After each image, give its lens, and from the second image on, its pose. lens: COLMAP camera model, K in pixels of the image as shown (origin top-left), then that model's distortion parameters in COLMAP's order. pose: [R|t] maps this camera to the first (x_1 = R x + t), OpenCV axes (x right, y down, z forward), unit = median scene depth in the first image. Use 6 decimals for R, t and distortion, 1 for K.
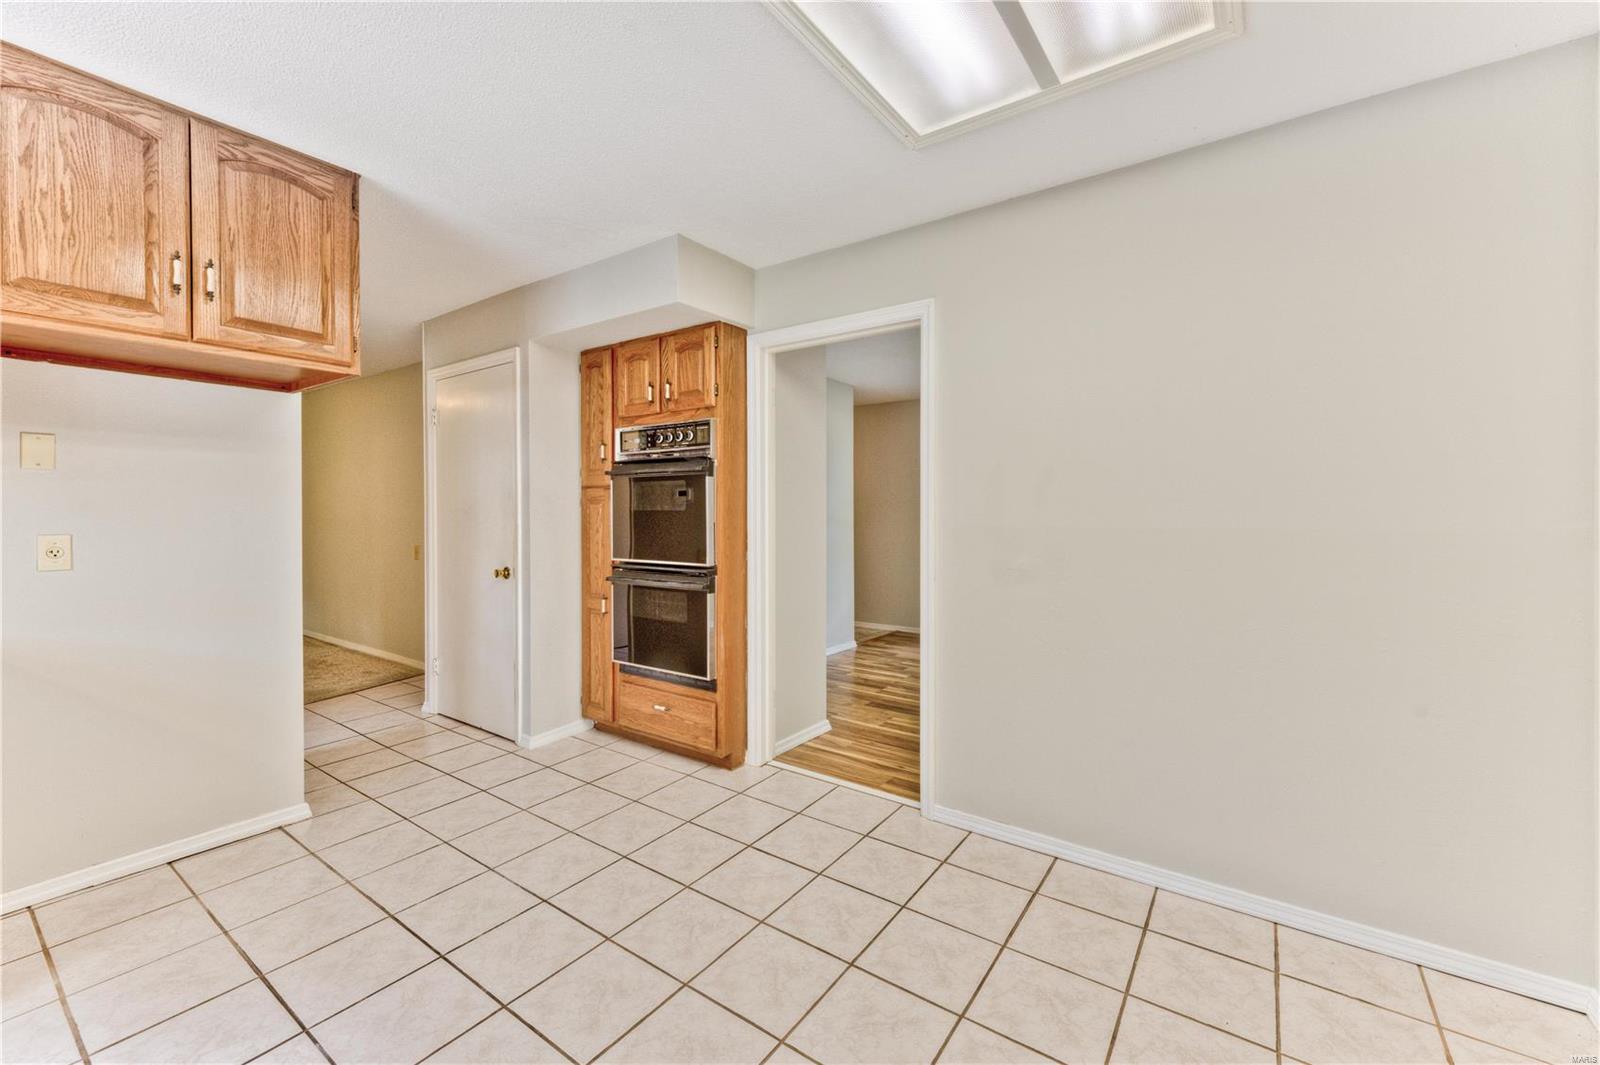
lens RADIAL K [[618.1, 0, 797.1], [0, 618.1, 519.0], [0, 0, 1]] dist [0.001207, 0.000252]
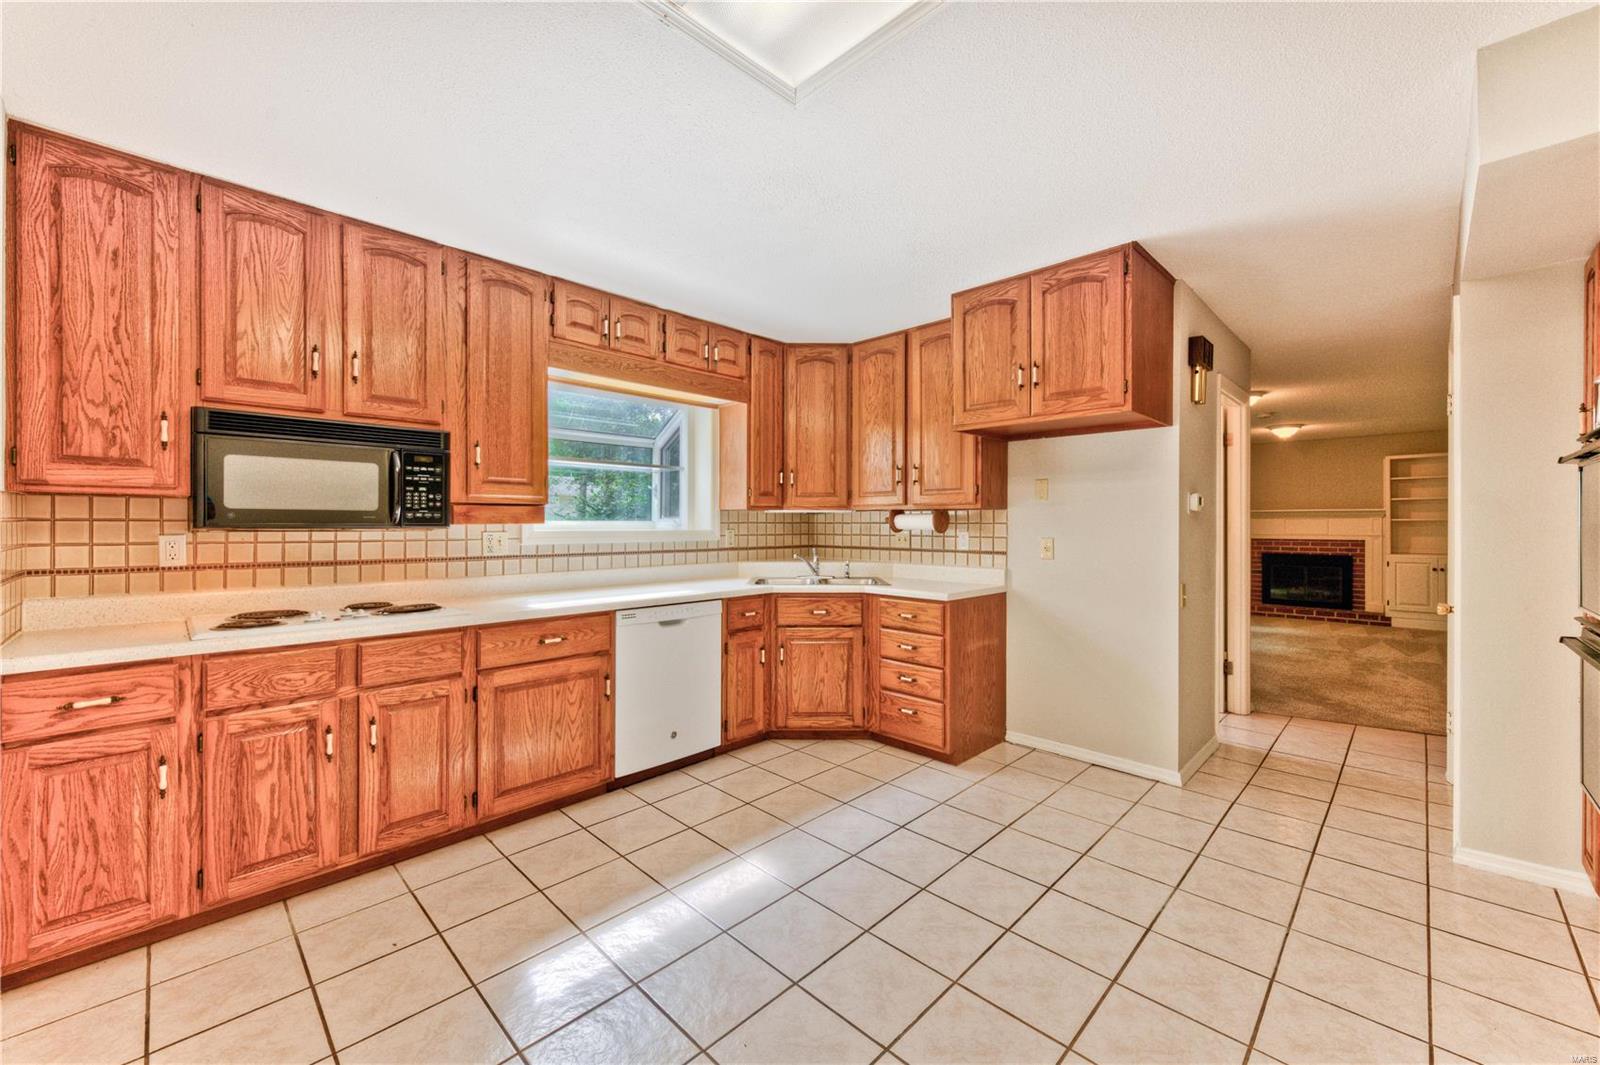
lens RADIAL K [[636.6, 0, 806.1], [0, 636.6, 521.4], [0, 0, 1]] dist [0.001734, 0.000155]
pose [[-0.135623, -0.002672, -0.990757, 0.632657], [-0.012218, 0.999925, -0.001024, -0.009674], [0.990685, 0.011967, -0.135646, 0.584555]]
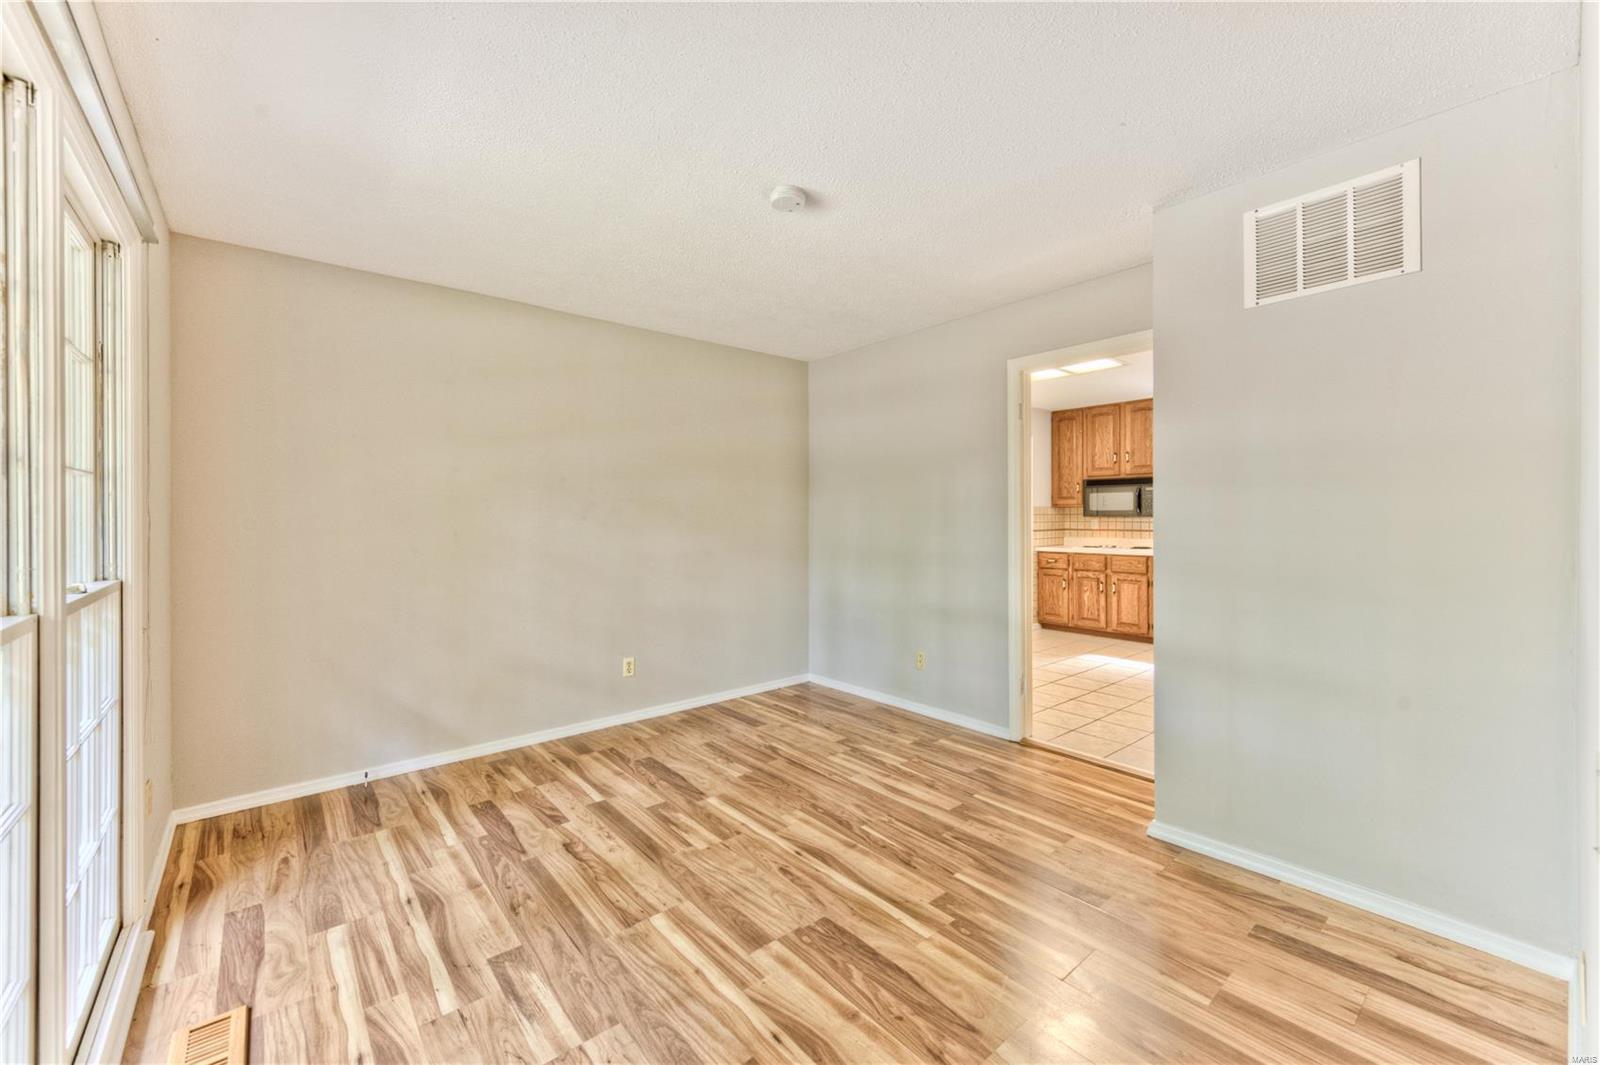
lens RADIAL K [[618.1, 0, 797.1], [0, 618.1, 519.0], [0, 0, 1]] dist [0.001207, 0.000252]
pose [[-0.973151, -0.000669, 0.230165, 0.470805], [0.002356, 0.999914, 0.012865, -0.021463], [-0.230154, 0.013062, -0.973066, 2.992330]]
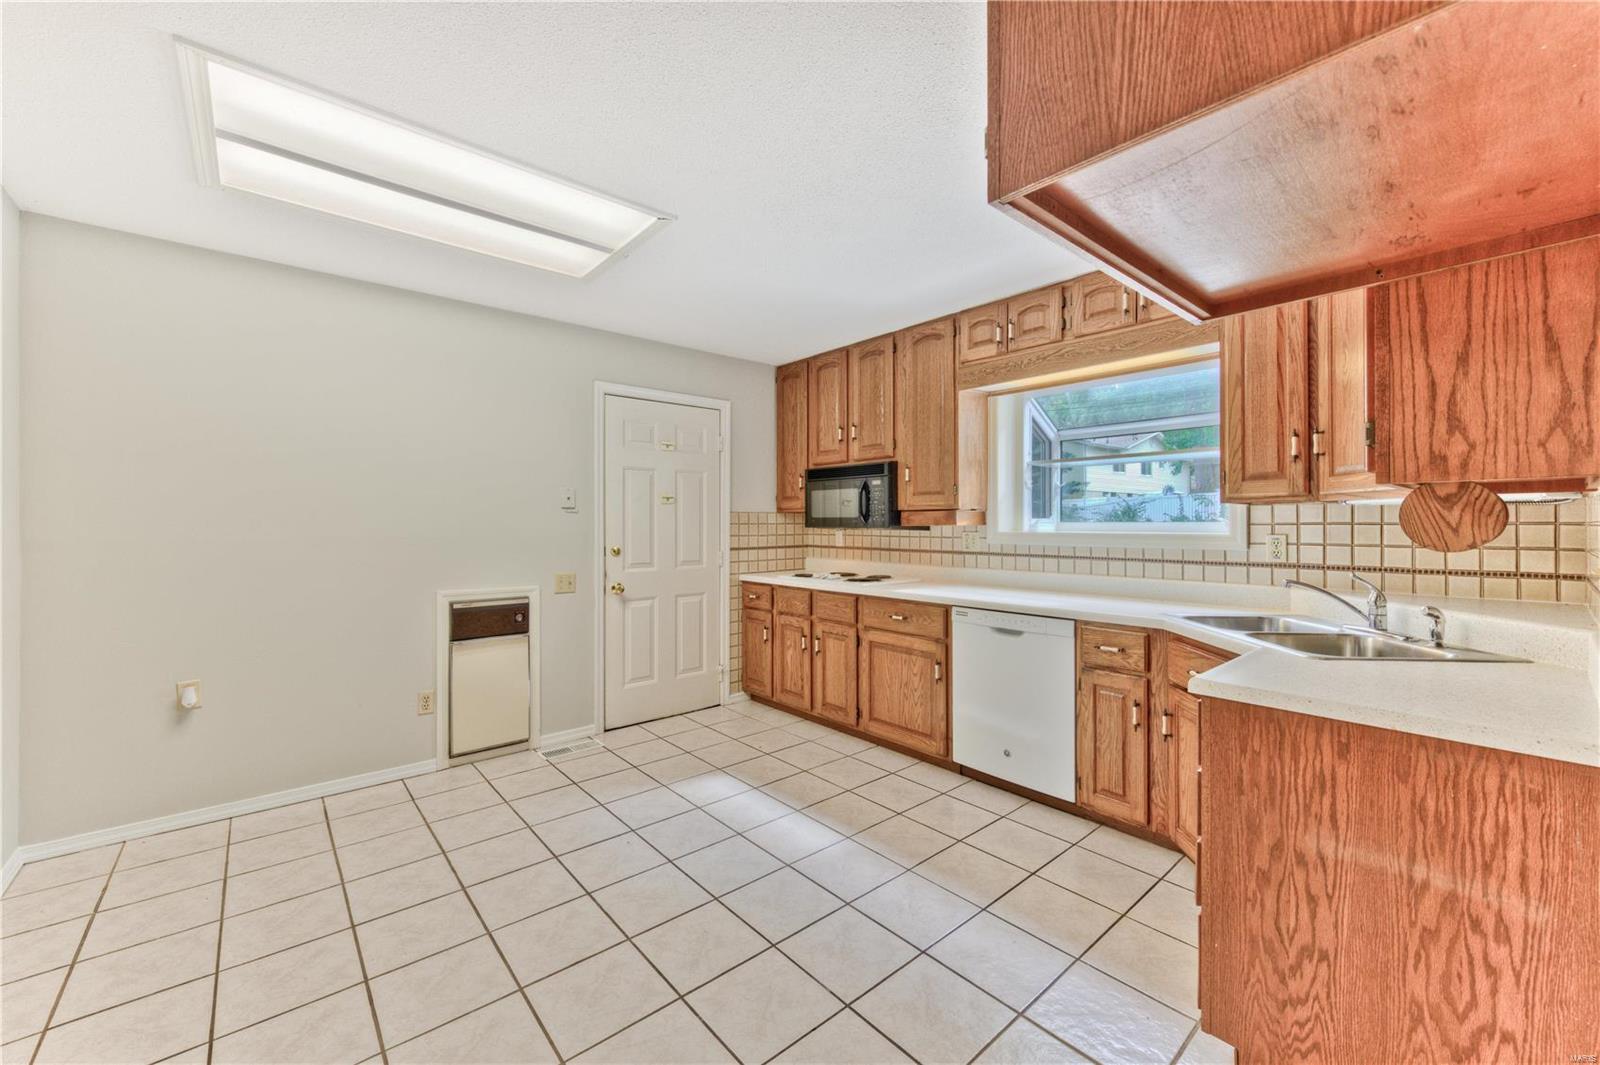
lens RADIAL K [[618.1, 0, 797.1], [0, 618.1, 519.0], [0, 0, 1]] dist [0.001207, 0.000252]
pose [[-0.974545, 0.001563, 0.224187, -0.687135], [0.001516, 0.999999, -0.000380, -0.015307], [-0.224187, -0.000031, -0.974546, 1.507710]]
